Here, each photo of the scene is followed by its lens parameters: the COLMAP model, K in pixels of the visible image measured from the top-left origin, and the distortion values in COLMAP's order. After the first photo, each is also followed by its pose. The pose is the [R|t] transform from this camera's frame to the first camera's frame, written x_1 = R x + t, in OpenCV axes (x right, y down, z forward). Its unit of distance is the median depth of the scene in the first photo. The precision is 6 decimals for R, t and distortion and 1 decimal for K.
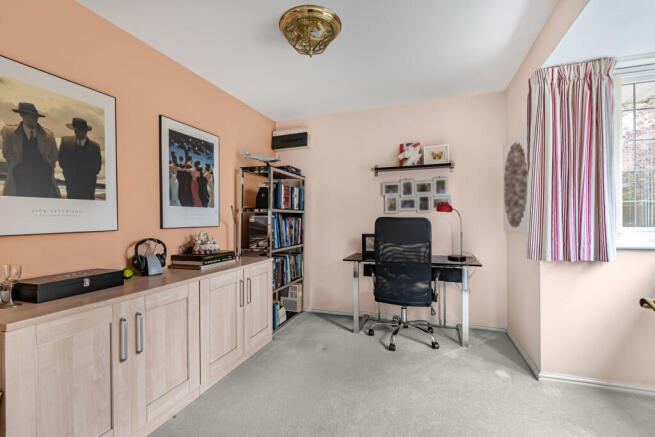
lens RADIAL K [[297.1, 0, 330.0], [0, 297.1, 219.2], [0, 0, 1]] dist [-0.005917, 0.002411]
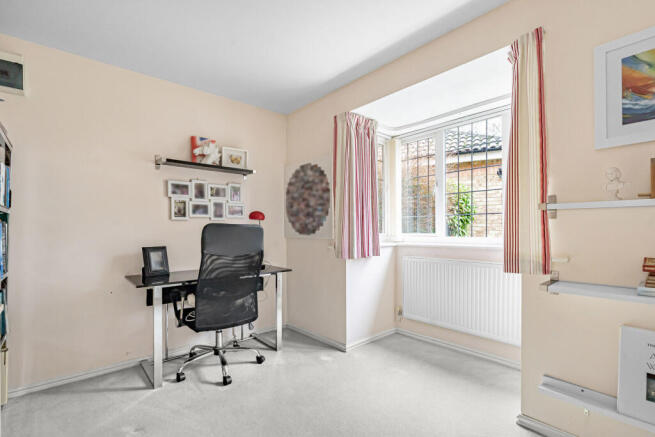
lens RADIAL K [[297.1, 0, 334.2], [0, 297.1, 231.8], [0, 0, 1]] dist [-0.005917, 0.002411]
pose [[0.495959, 0.001830, 0.868344, -0.283802], [0.001027, 0.999996, -0.002694, 0.014694], [-0.868345, 0.002228, 0.495955, 0.257006]]
